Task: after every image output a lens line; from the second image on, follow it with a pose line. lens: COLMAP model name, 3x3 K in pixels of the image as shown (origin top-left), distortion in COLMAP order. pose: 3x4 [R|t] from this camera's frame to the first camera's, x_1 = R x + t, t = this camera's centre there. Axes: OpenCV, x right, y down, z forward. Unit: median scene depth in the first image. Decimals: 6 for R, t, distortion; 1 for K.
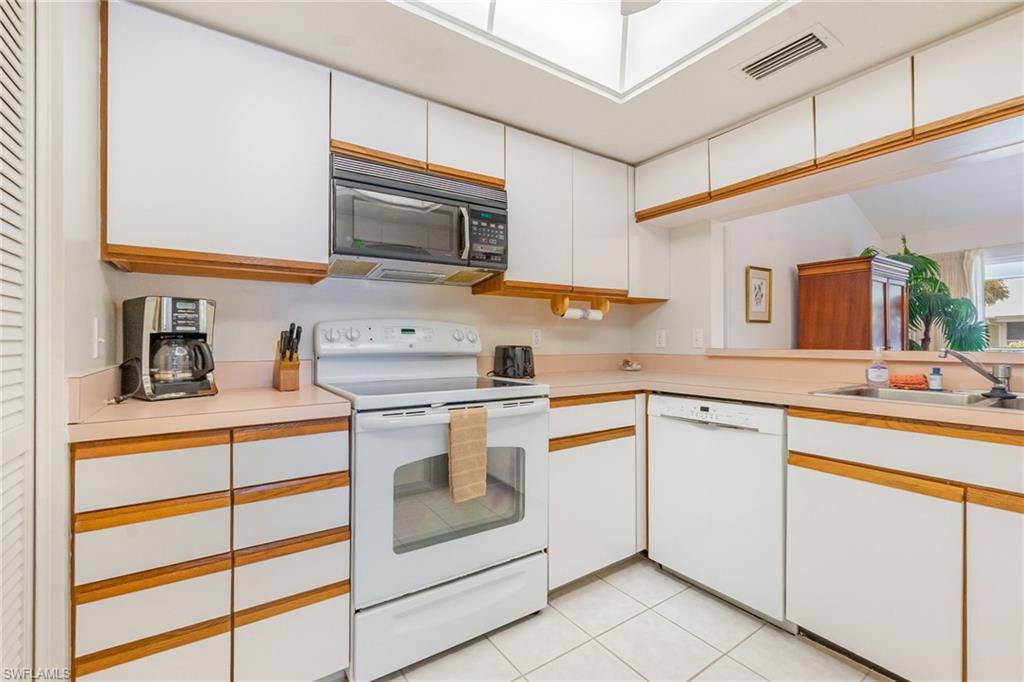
lens RADIAL K [[444.3, 0, 510.5], [0, 444.3, 328.5], [0, 0, 1]] dist [-0.000687, 0.000027]
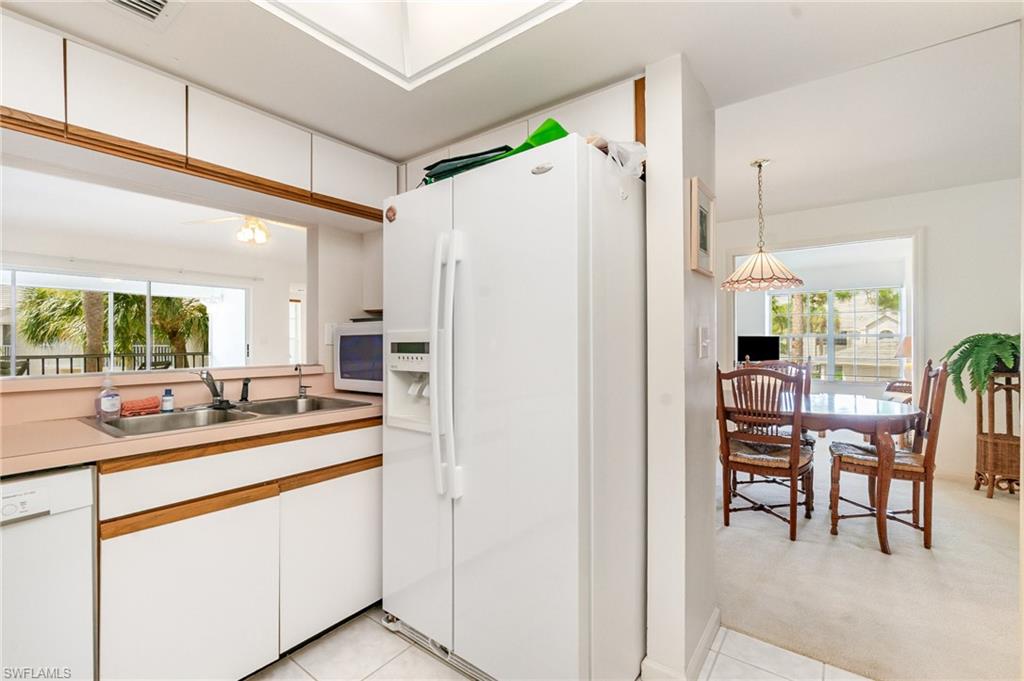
lens RADIAL K [[444.3, 0, 510.5], [0, 444.3, 328.0], [0, 0, 1]] dist [-0.000687, 0.000027]
pose [[-0.321753, 0.031595, 0.946296, -0.283400], [-0.021160, 0.998954, -0.040548, -0.028573], [-0.946587, -0.033070, -0.320748, 0.593237]]
